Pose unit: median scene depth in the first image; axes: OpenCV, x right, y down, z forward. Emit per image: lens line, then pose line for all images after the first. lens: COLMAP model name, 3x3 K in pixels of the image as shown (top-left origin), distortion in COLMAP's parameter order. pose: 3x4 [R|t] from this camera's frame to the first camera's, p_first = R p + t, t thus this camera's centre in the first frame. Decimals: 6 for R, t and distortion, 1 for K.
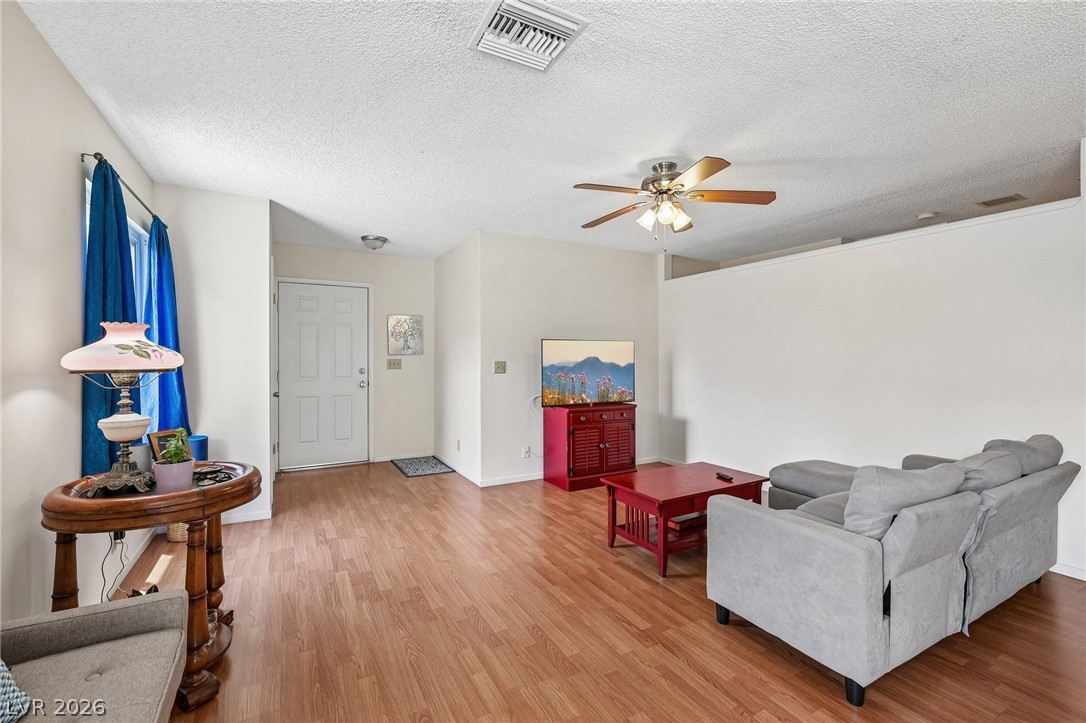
lens RADIAL K [[464.8, 0, 540.4], [0, 464.8, 357.1], [0, 0, 1]] dist [-0.000622, 0.000182]
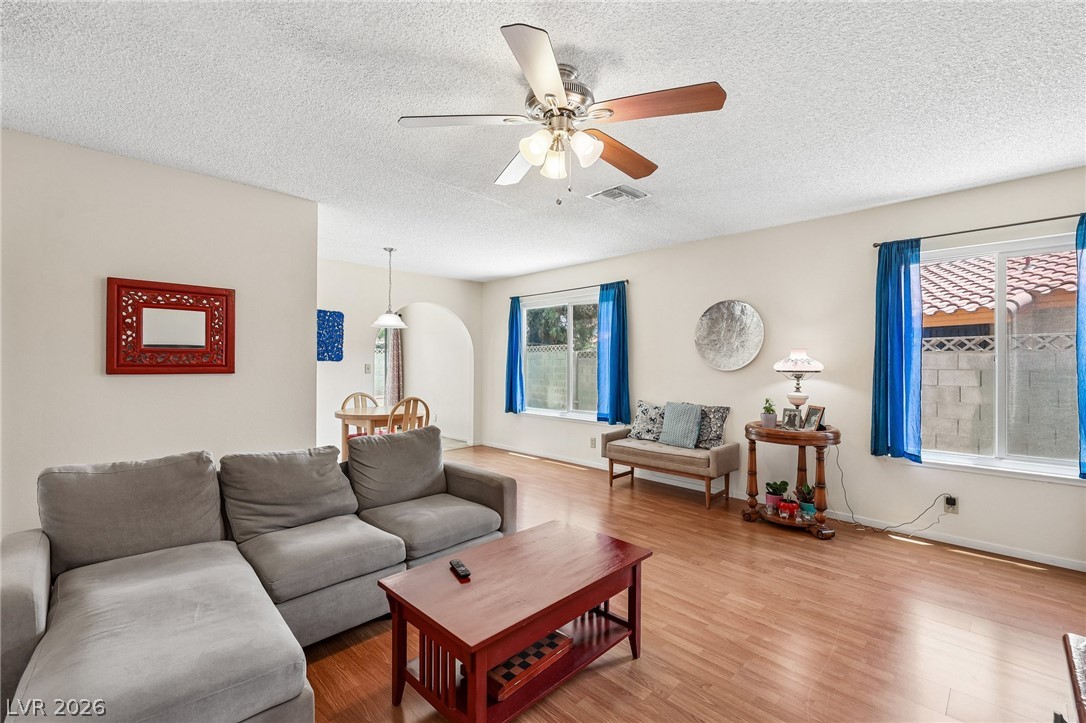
lens RADIAL K [[473.3, 0, 537.3], [0, 473.3, 360.4], [0, 0, 1]] dist [-0.000089, 0.000059]
pose [[-0.963951, -0.008722, -0.265938, 0.421868], [-0.007579, 0.999957, -0.005323, -0.001120], [0.265973, -0.003116, -0.963975, 1.448867]]
